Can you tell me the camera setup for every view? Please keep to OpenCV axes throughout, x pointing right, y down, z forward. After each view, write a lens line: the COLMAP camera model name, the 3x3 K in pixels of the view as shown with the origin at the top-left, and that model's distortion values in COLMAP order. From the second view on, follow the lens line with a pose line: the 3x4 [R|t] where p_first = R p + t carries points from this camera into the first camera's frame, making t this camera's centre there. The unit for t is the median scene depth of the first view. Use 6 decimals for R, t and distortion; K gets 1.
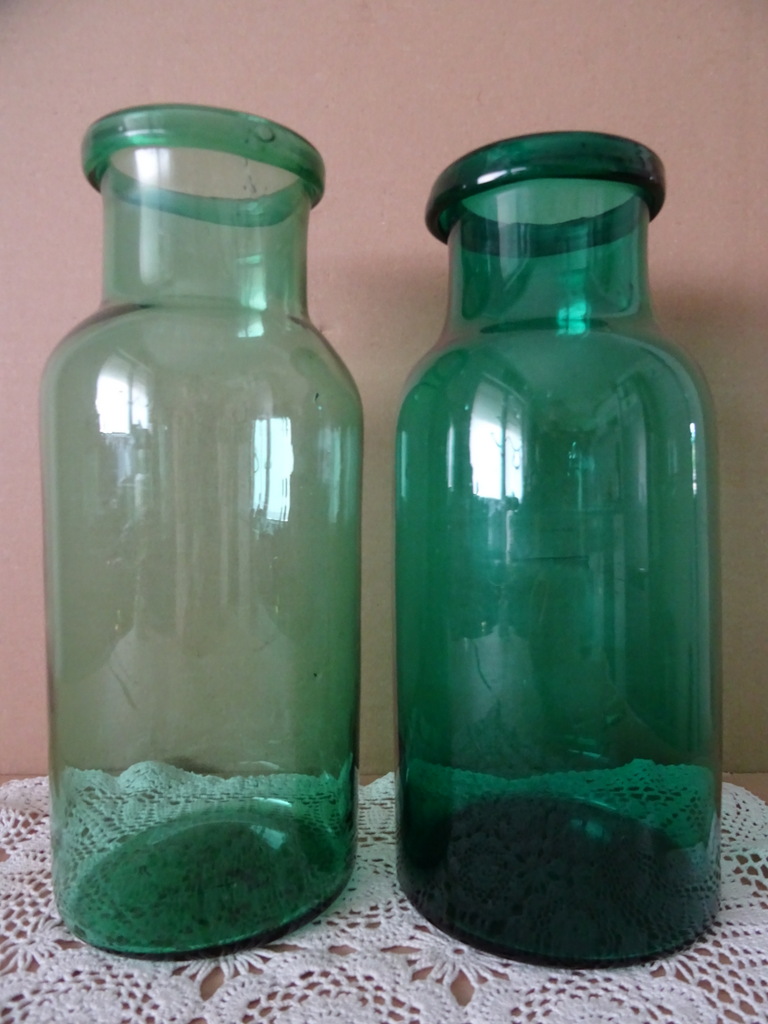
lens RADIAL K [[717.7, 0, 385.8], [0, 717.7, 517.0], [0, 0, 1]] dist [-0.002391, -0.015612]
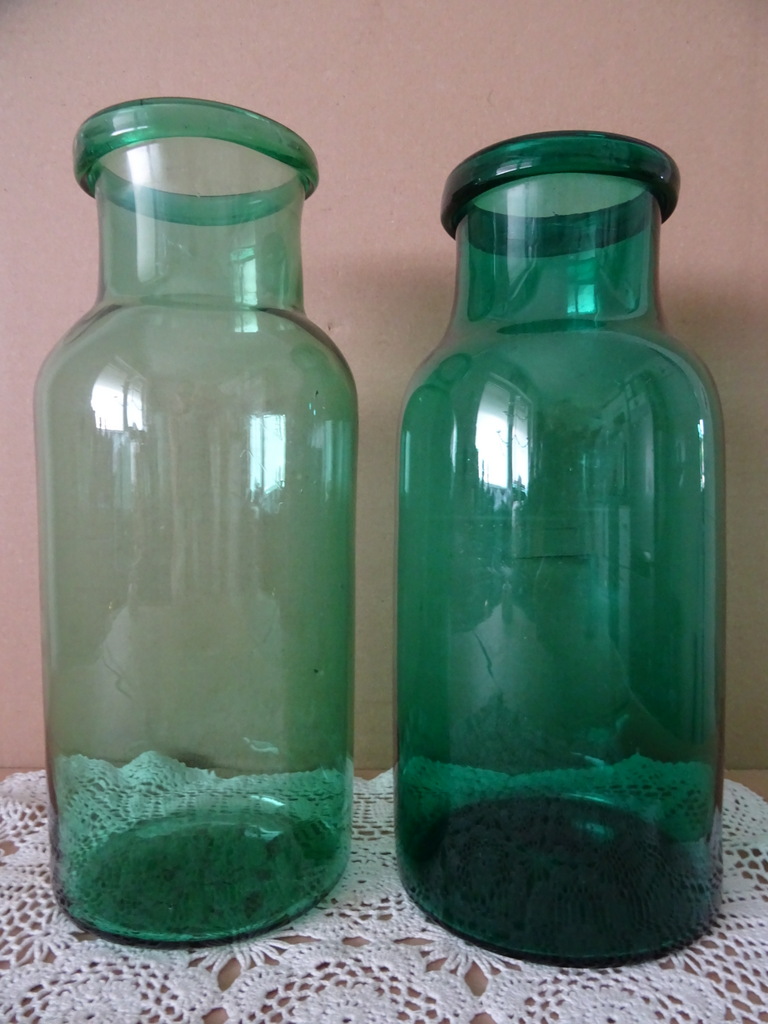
lens RADIAL K [[717.7, 0, 384.0], [0, 717.7, 518.2], [0, 0, 1]] dist [-0.002391, -0.015612]
pose [[0.999803, 0.010881, 0.016572, -0.039219], [-0.011016, 0.999906, 0.008126, -0.003892], [-0.016482, -0.008307, 0.999830, -0.010063]]
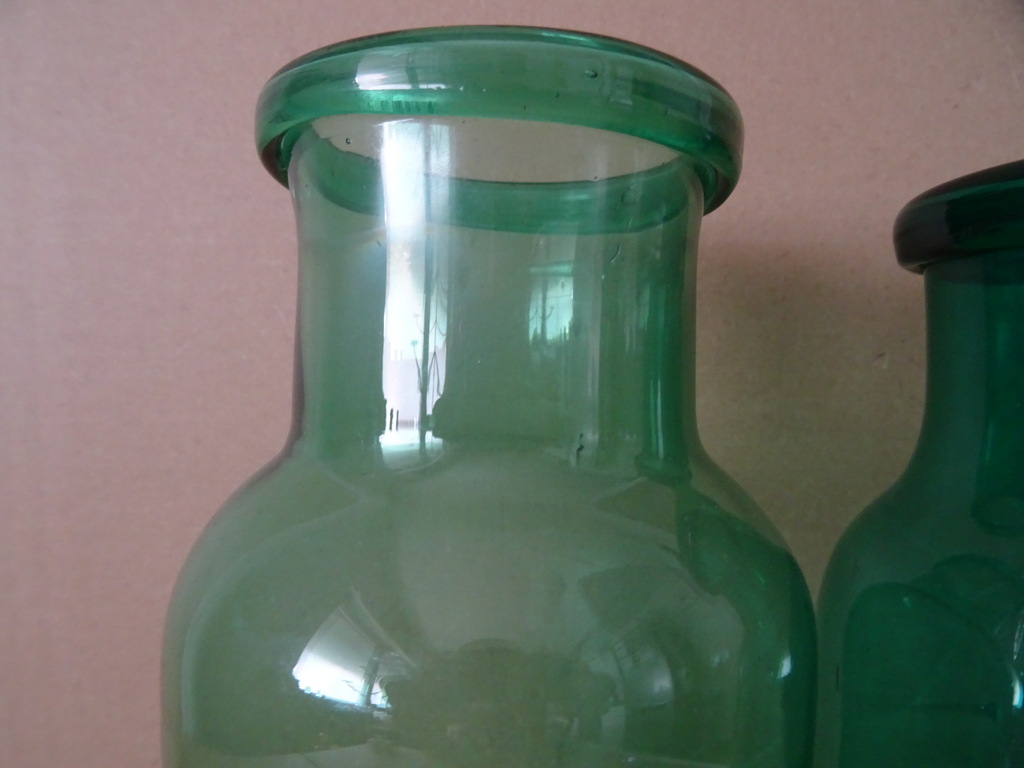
lens RADIAL K [[717.7, 0, 483.6], [0, 717.7, 361.6], [0, 0, 1]] dist [-0.002391, -0.015612]
pose [[0.999809, 0.012893, 0.014708, -0.266566], [-0.013199, 0.999694, 0.020930, -0.359503], [-0.014434, -0.021120, 0.999673, 0.539359]]
